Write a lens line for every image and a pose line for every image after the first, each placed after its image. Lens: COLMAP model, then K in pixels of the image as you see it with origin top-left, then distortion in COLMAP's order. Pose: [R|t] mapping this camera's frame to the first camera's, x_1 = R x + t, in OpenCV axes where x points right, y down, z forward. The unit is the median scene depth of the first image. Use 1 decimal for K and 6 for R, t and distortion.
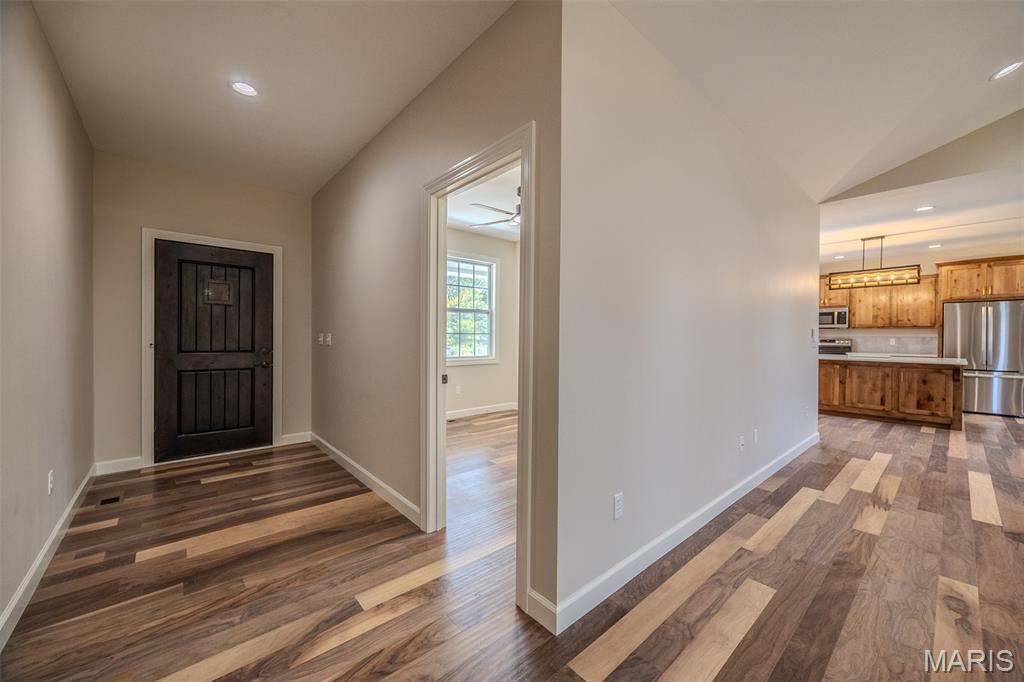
lens RADIAL K [[388.6, 0, 513.5], [0, 388.6, 339.6], [0, 0, 1]] dist [-0.003980, -0.000133]
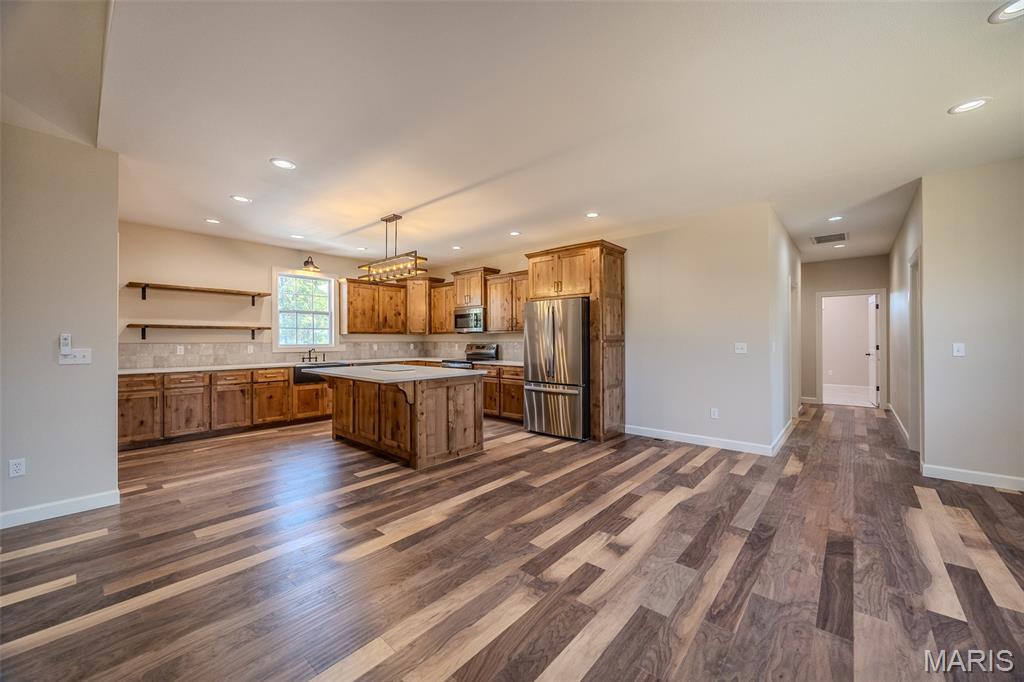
lens RADIAL K [[388.6, 0, 513.5], [0, 388.6, 339.6], [0, 0, 1]] dist [-0.003980, -0.000133]
pose [[0.991256, -0.008992, 0.131645, 1.421340], [0.010414, 0.999895, -0.010112, -0.006762], [-0.131541, 0.011394, 0.991245, 0.250234]]
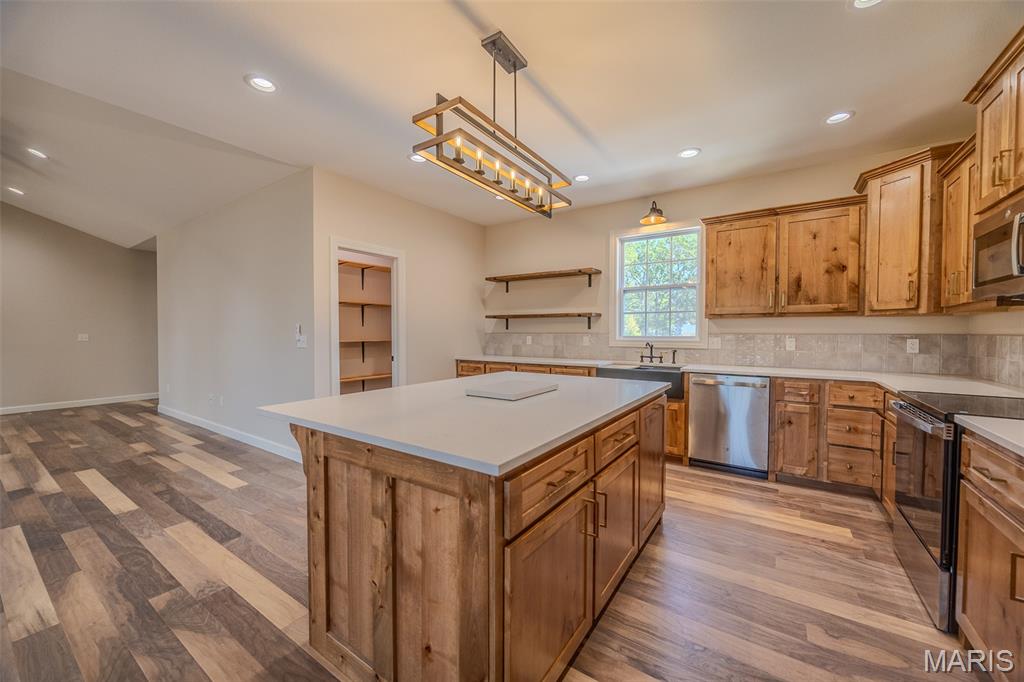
lens RADIAL K [[391.2, 0, 513.9], [0, 391.2, 341.7], [0, 0, 1]] dist [-0.001177, -0.000209]
pose [[0.255816, 0.017471, -0.966567, 1.698966], [-0.010780, 0.999826, 0.015219, -0.009140], [0.966665, 0.006527, 0.255960, 1.221540]]
